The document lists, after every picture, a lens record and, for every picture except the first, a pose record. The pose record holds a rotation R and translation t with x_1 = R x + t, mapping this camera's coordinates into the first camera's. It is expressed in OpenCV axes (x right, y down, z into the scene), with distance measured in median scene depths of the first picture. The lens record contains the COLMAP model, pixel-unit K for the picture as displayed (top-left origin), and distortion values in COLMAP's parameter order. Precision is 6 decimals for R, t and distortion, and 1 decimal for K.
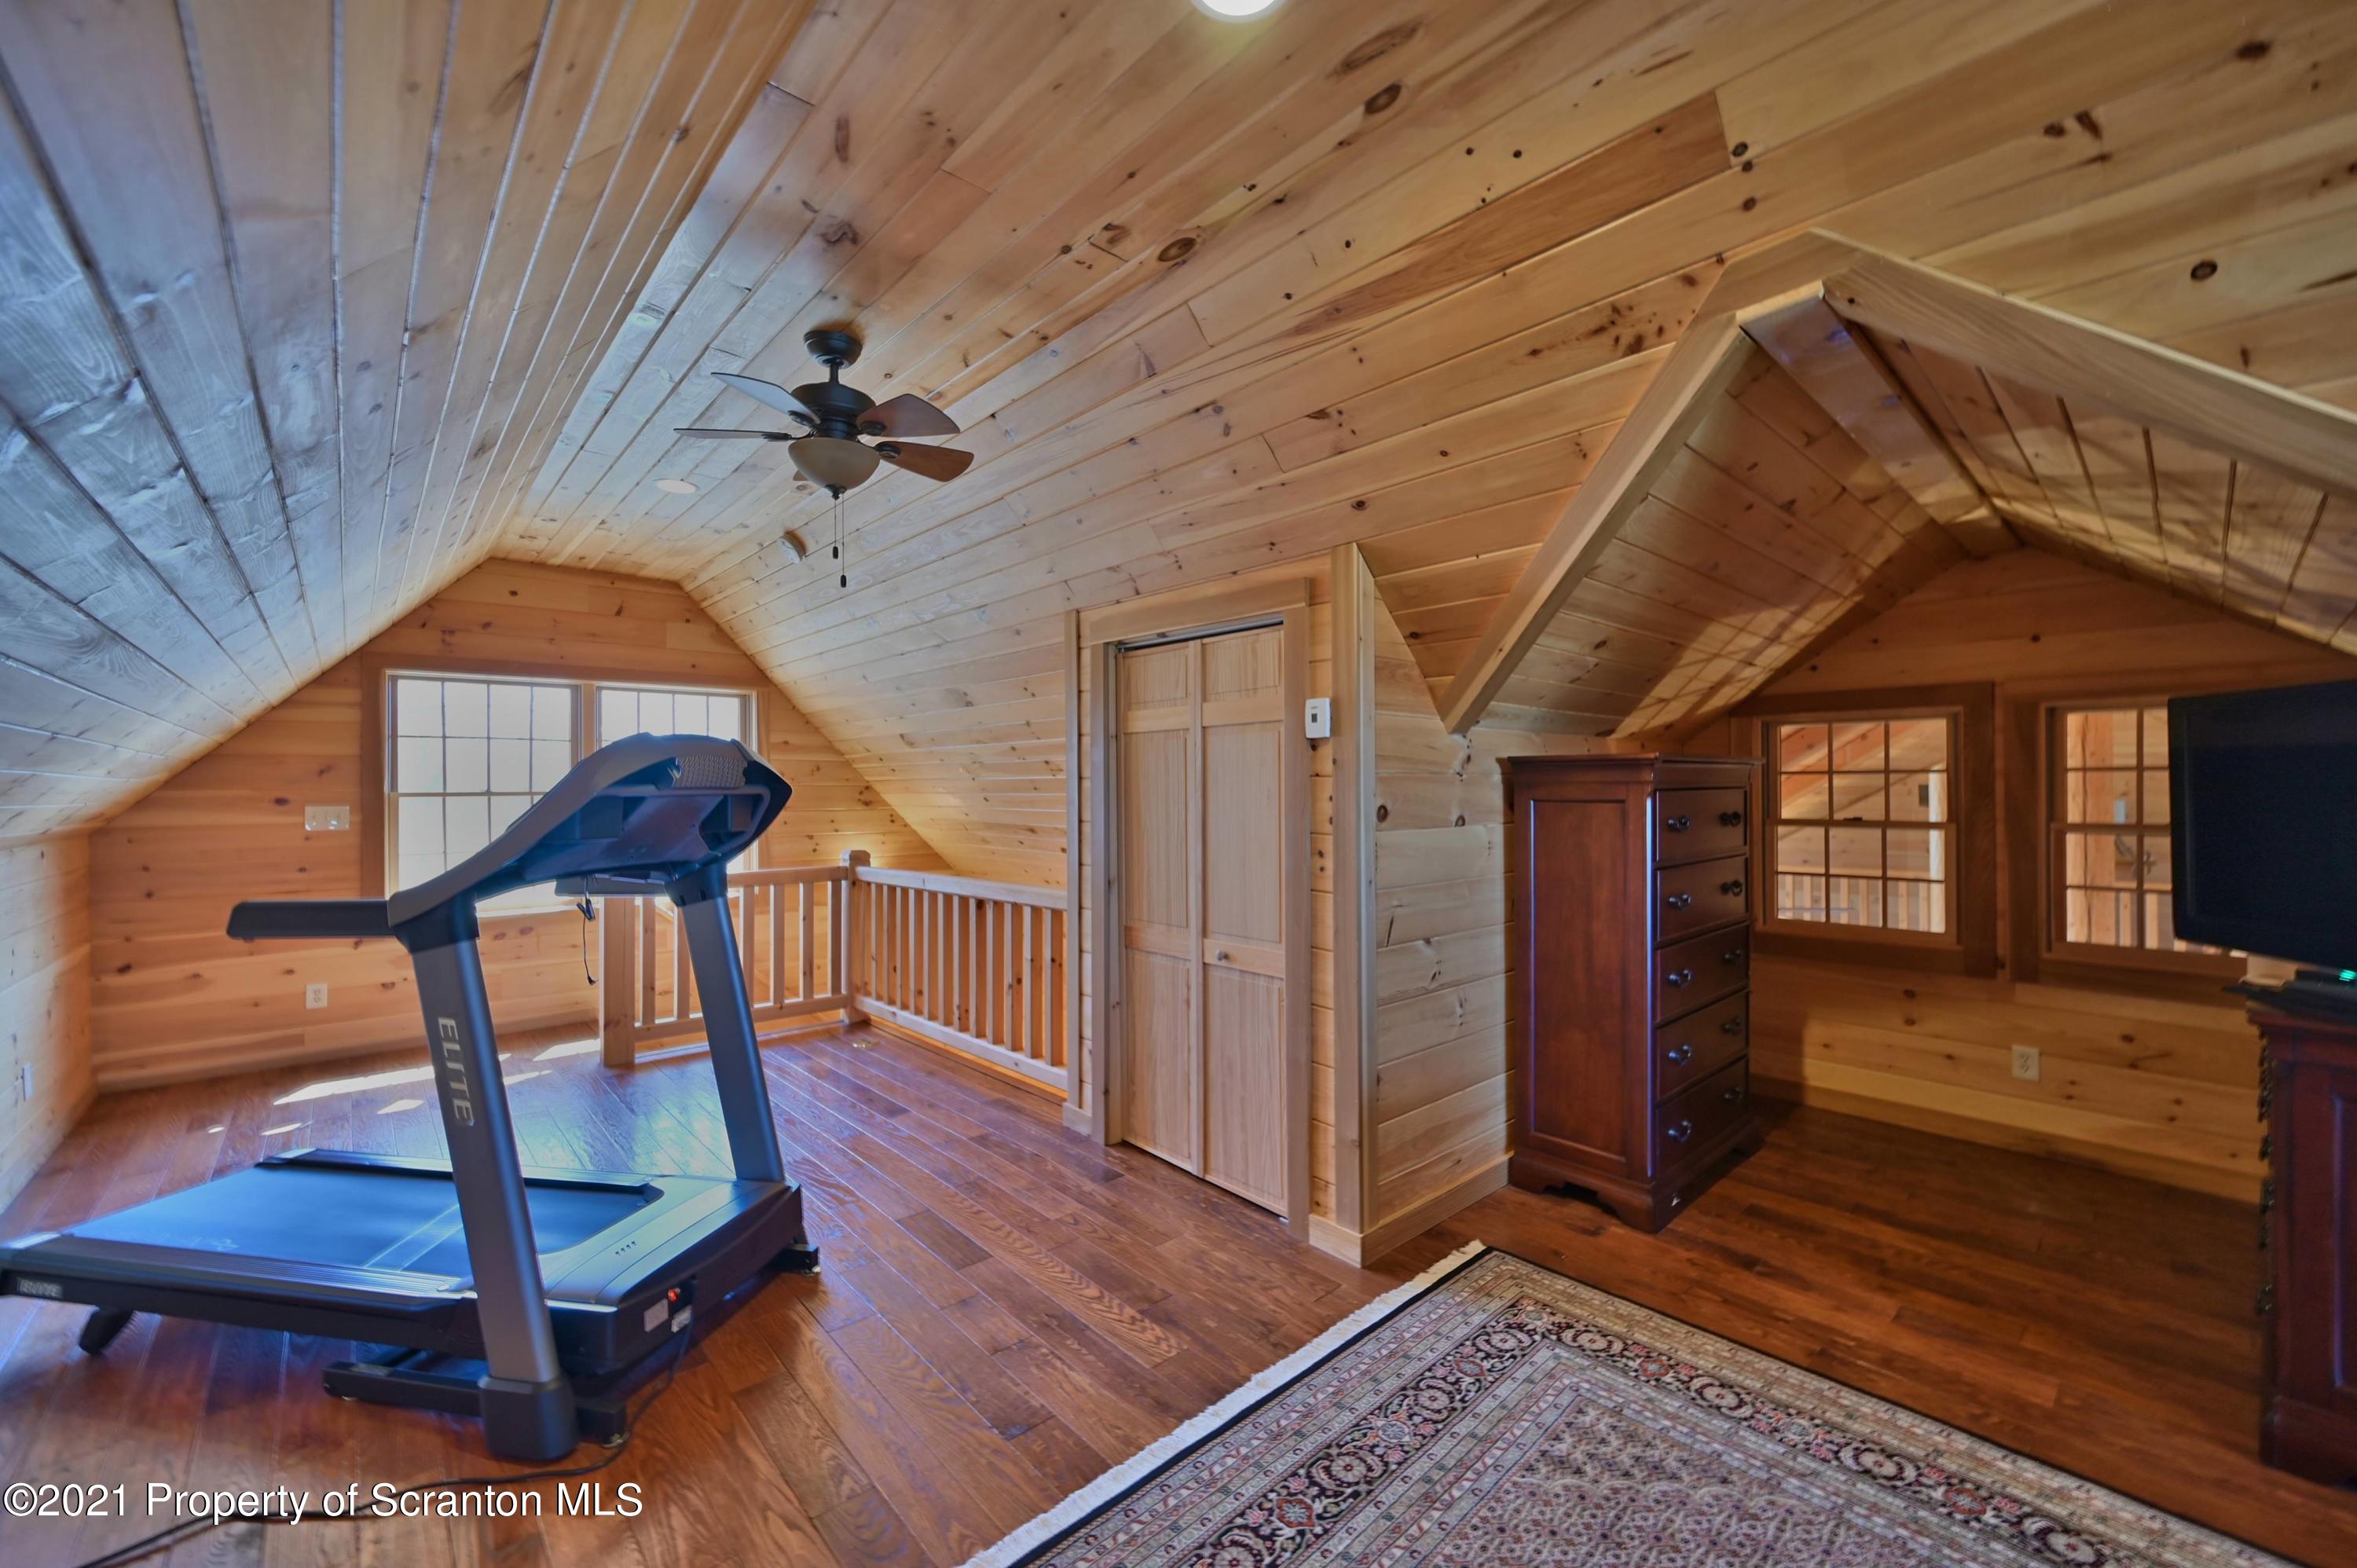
lens RADIAL K [[933.1, 0, 1191.0], [0, 933.1, 781.6], [0, 0, 1]] dist [-0.002433, 0.000707]
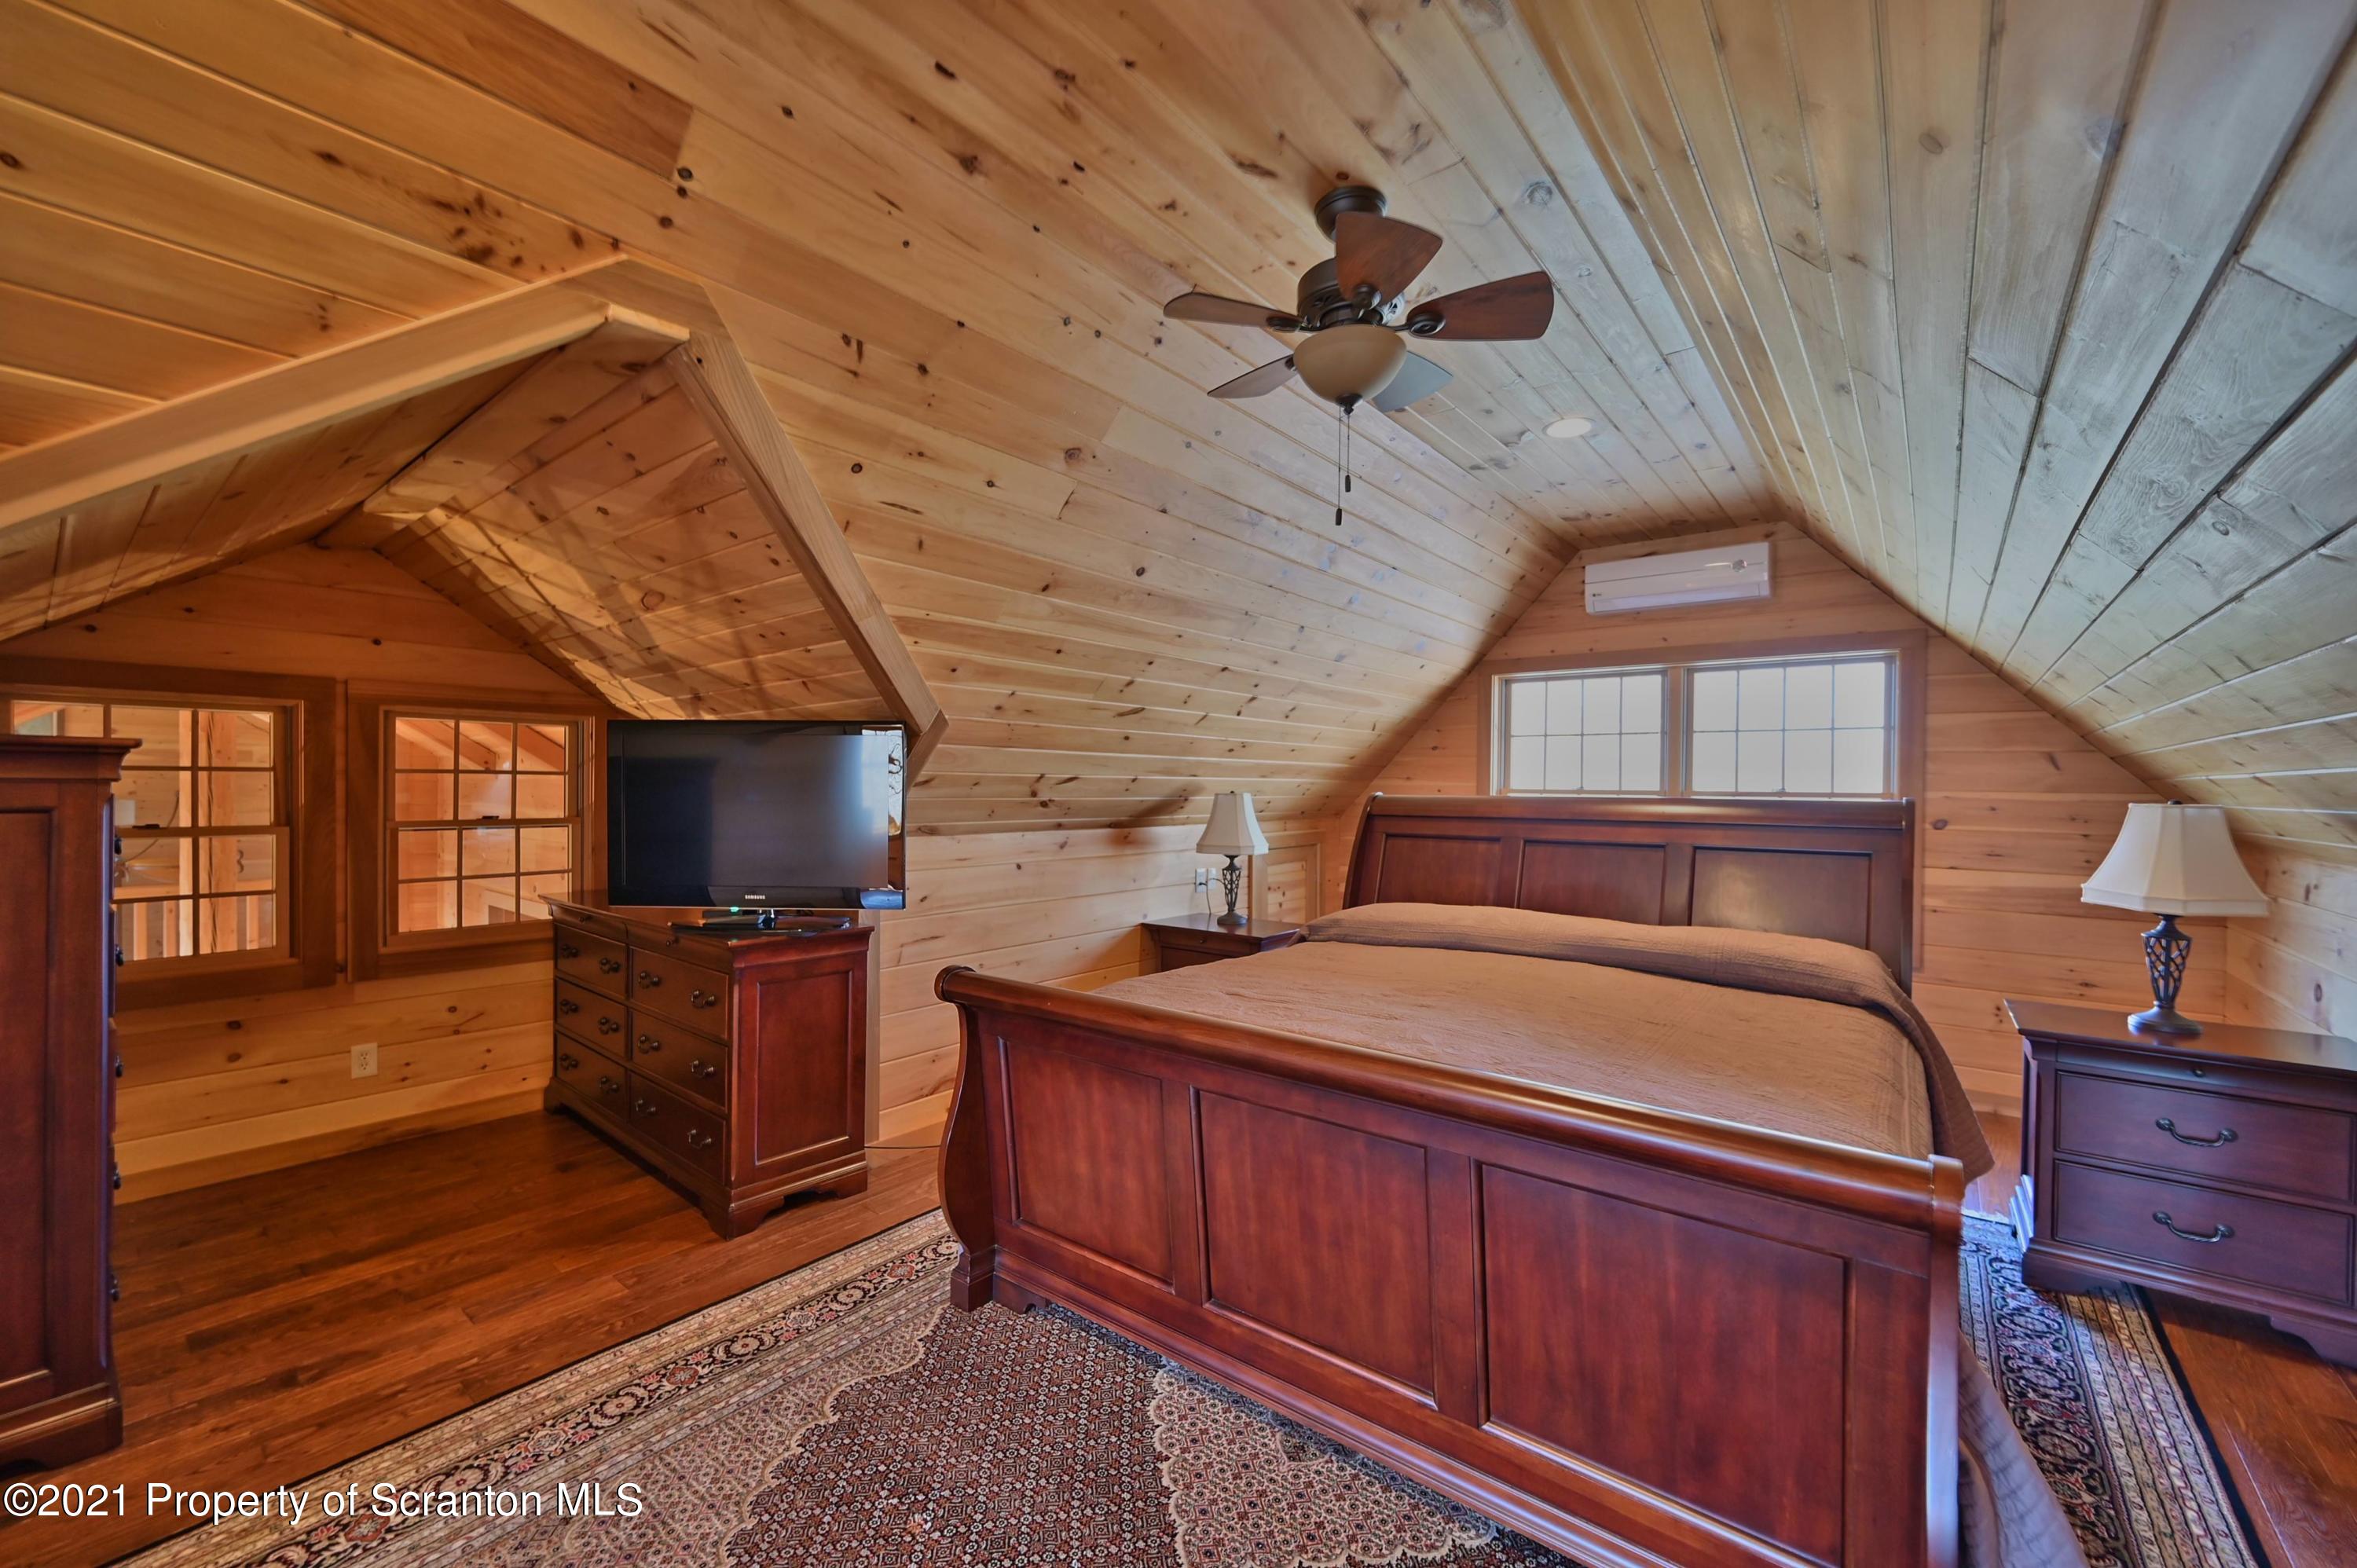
lens RADIAL K [[933.1, 0, 1188.0], [0, 933.1, 791.2], [0, 0, 1]] dist [-0.002433, 0.000707]
pose [[-0.158762, -0.002669, 0.987313, -0.350391], [-0.008015, 0.999967, 0.001414, 0.001728], [-0.987284, -0.007689, -0.158778, 0.404552]]
